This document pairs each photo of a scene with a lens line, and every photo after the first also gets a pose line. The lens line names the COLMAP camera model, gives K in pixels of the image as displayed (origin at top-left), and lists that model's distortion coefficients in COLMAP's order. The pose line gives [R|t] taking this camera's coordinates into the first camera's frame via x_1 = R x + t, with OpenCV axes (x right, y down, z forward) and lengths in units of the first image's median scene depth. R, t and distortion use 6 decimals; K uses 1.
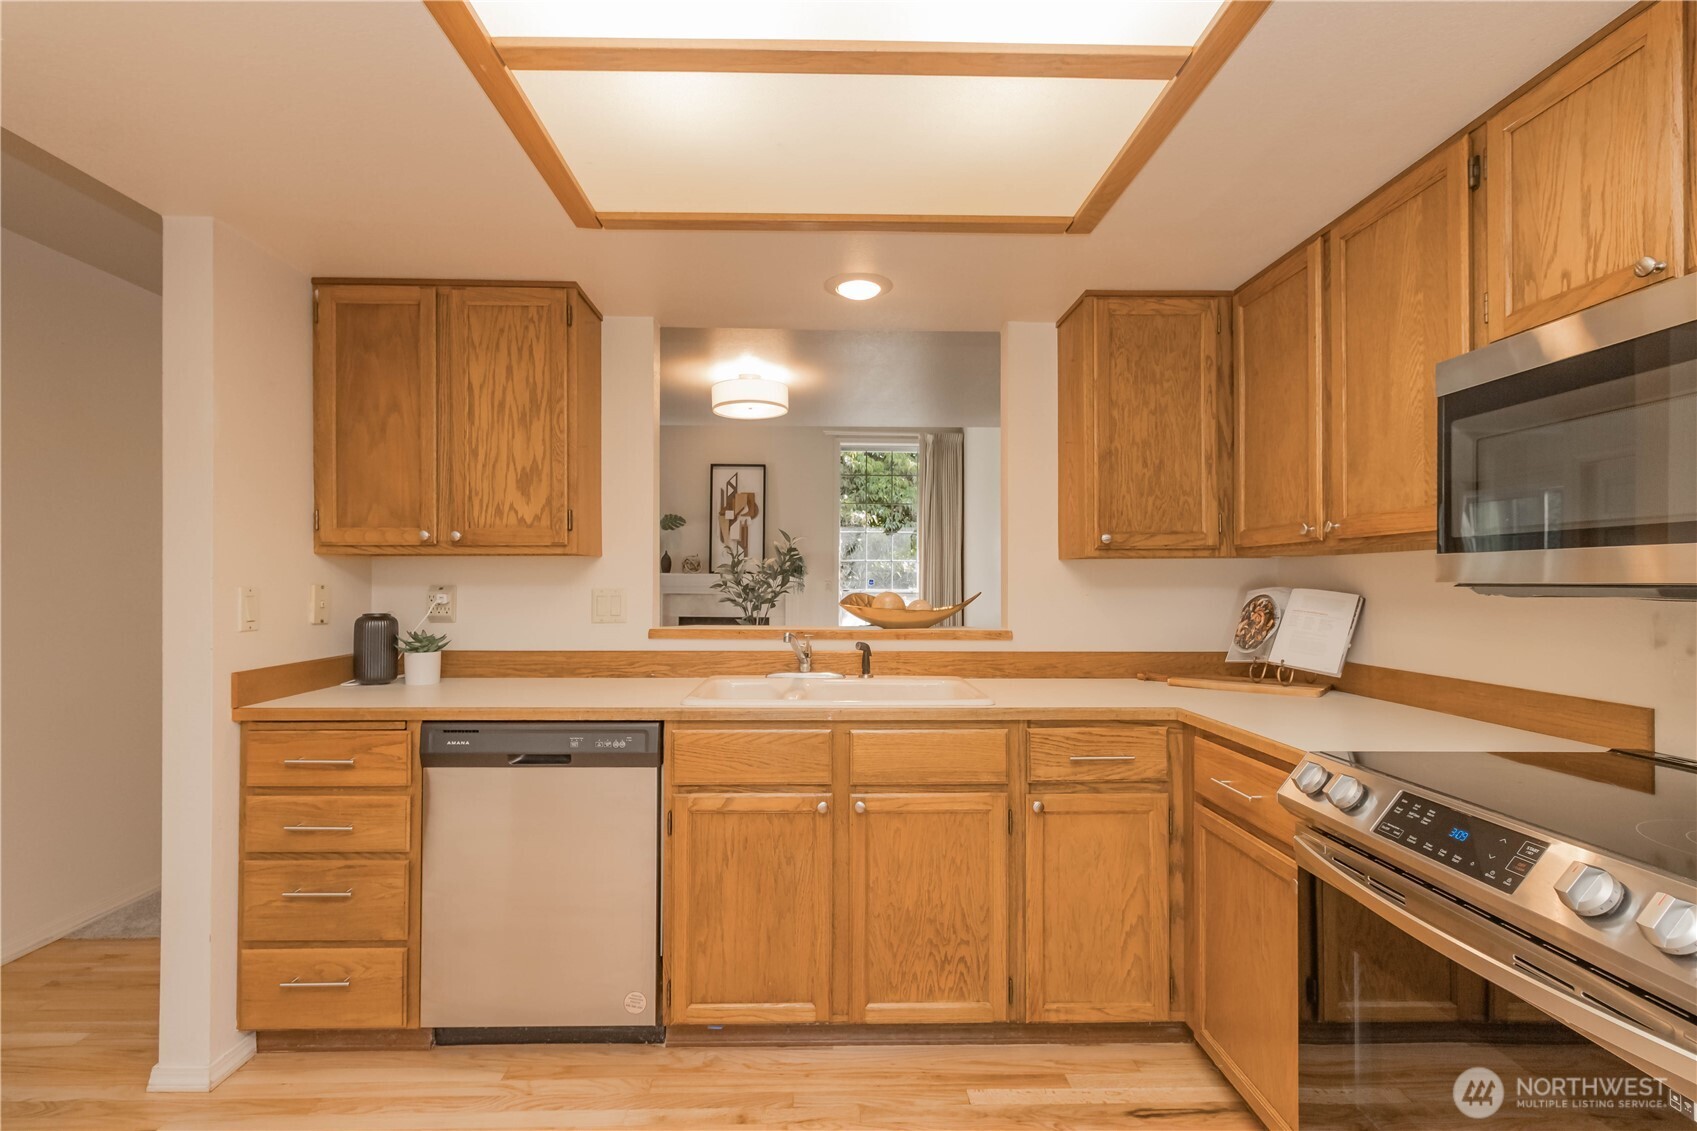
lens RADIAL K [[805.4, 0, 848.5], [0, 805.4, 565.5], [0, 0, 1]] dist [0.004717, 0.000608]
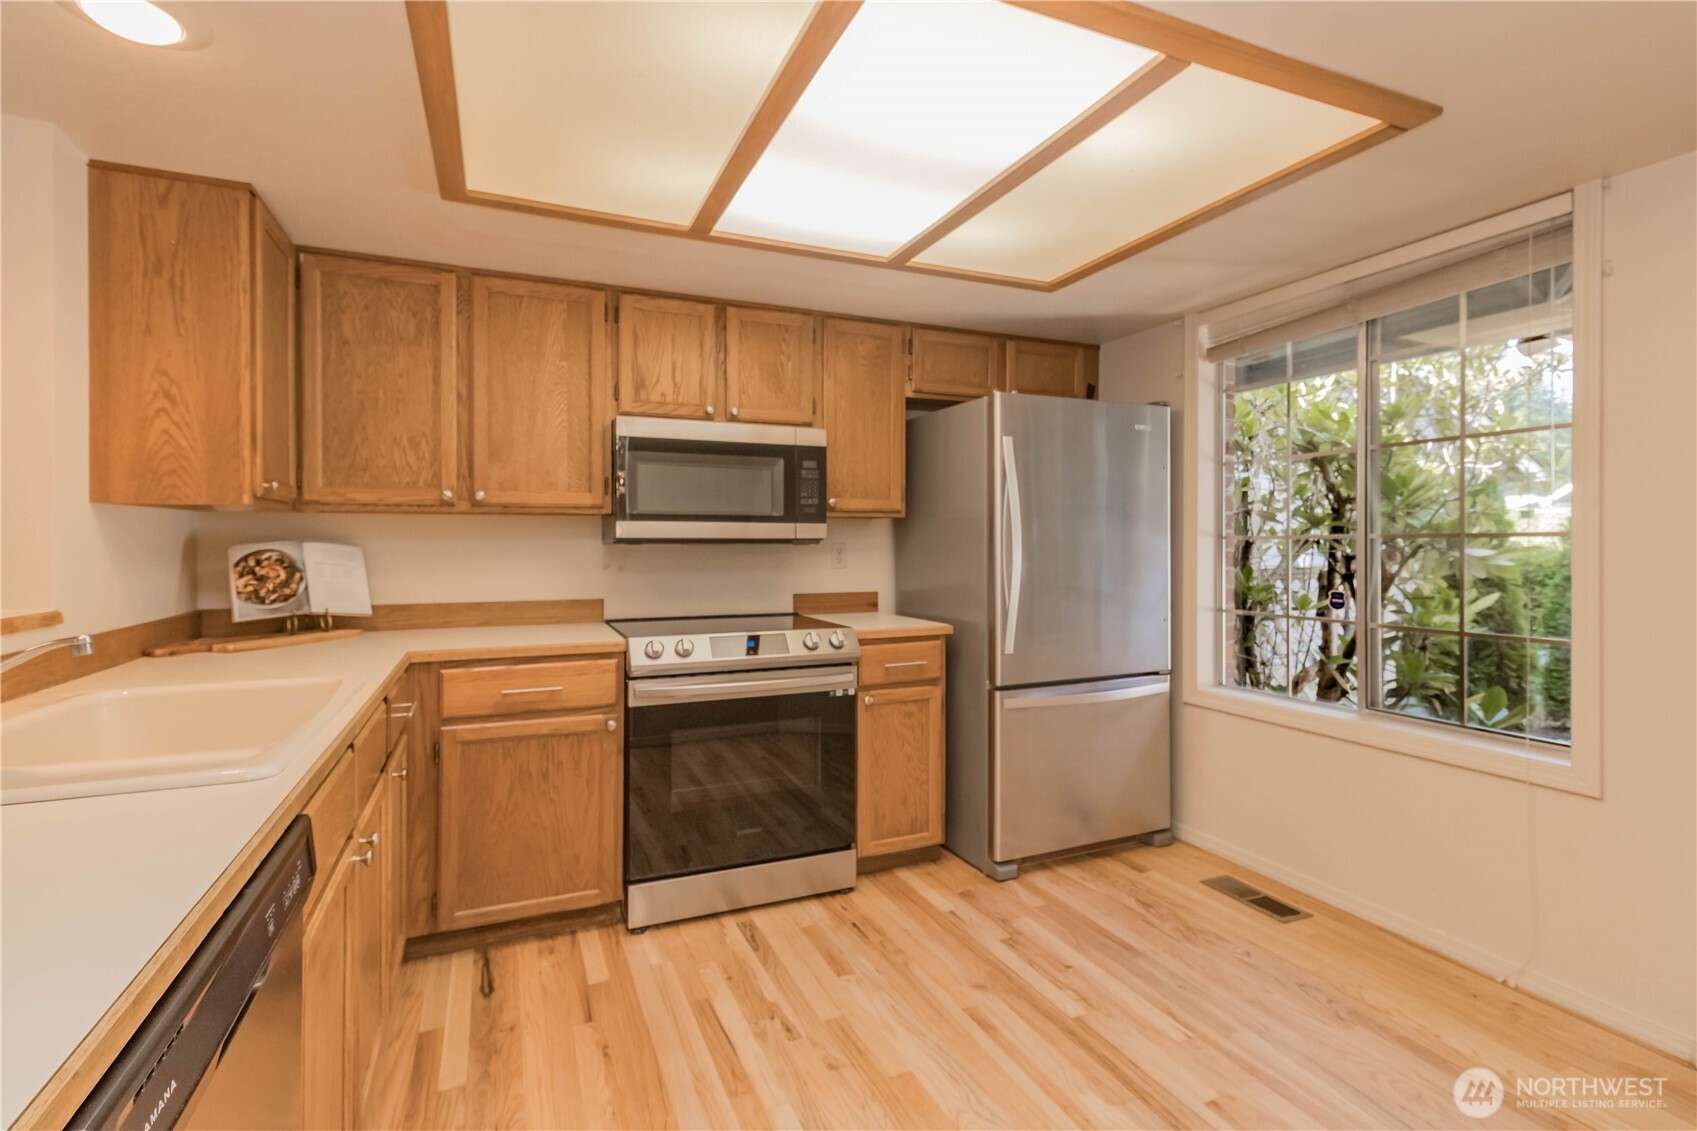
lens RADIAL K [[805.4, 0, 848.5], [0, 805.4, 565.5], [0, 0, 1]] dist [0.004717, 0.000608]
pose [[-0.373732, -0.019217, 0.927338, -0.803458], [-0.015526, 0.999775, 0.014461, 0.035920], [-0.927407, -0.008993, -0.373946, 0.827018]]
